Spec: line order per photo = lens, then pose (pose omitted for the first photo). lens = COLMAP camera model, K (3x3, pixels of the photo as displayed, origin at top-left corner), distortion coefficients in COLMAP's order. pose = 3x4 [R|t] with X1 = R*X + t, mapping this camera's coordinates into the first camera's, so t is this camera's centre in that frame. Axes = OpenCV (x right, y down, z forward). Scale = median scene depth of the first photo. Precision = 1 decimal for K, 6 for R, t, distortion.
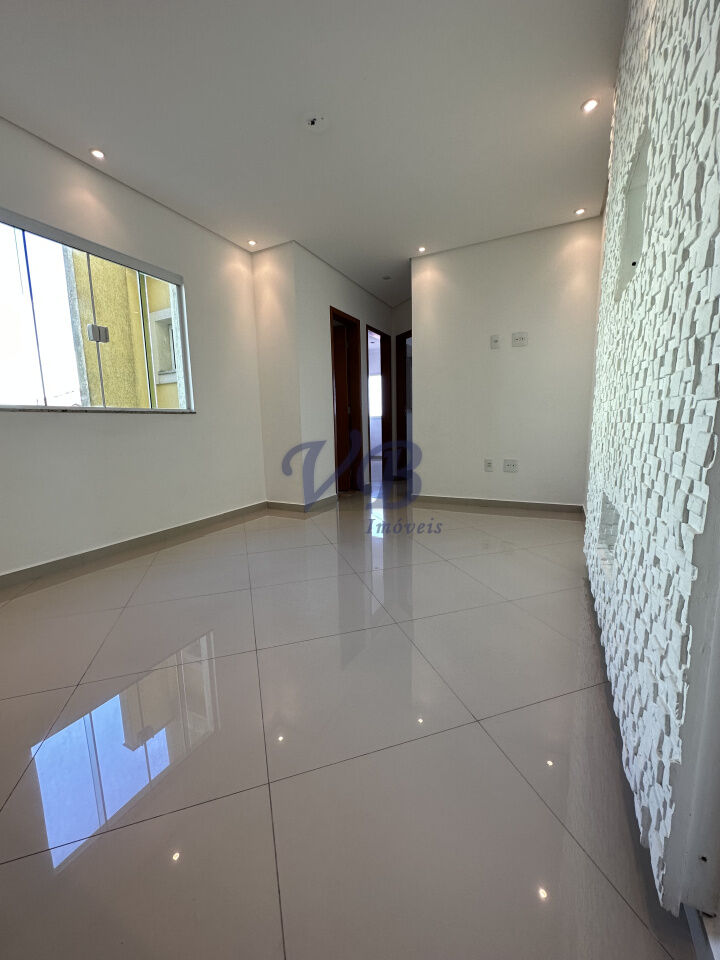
lens RADIAL K [[381.9, 0, 361.5], [0, 381.9, 480.1], [0, 0, 1]] dist [-0.001858, 0.000122]
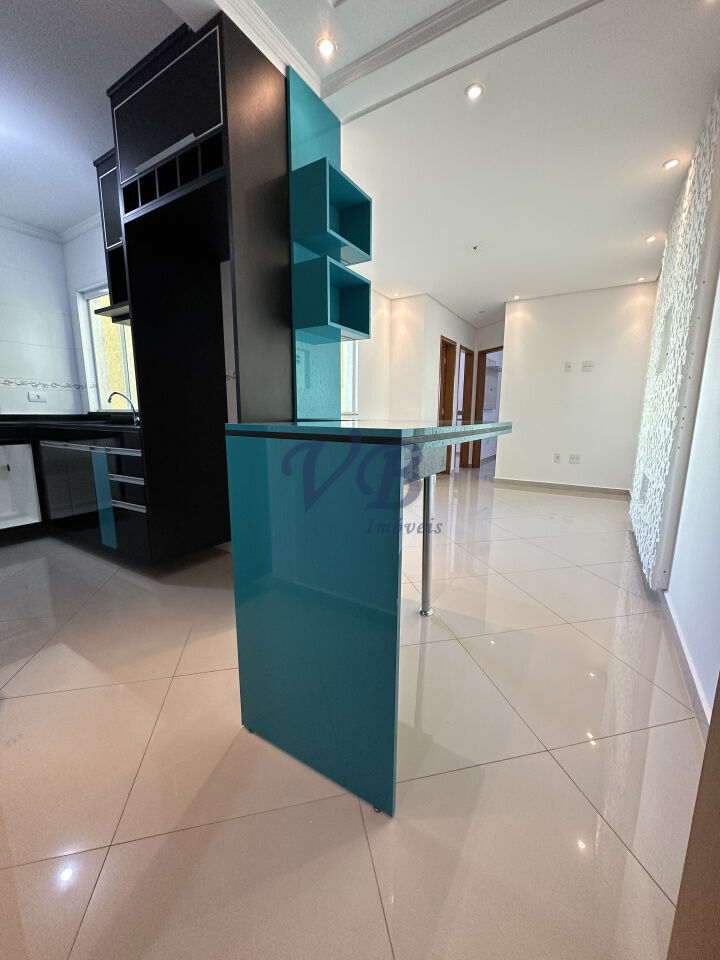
lens RADIAL K [[381.9, 0, 361.5], [0, 381.9, 480.1], [0, 0, 1]] dist [-0.001858, 0.000122]
pose [[0.995537, 0.044913, -0.082995, -0.258657], [-0.042556, 0.998645, 0.029954, 0.030403], [0.084228, -0.026289, 0.996100, -0.433818]]
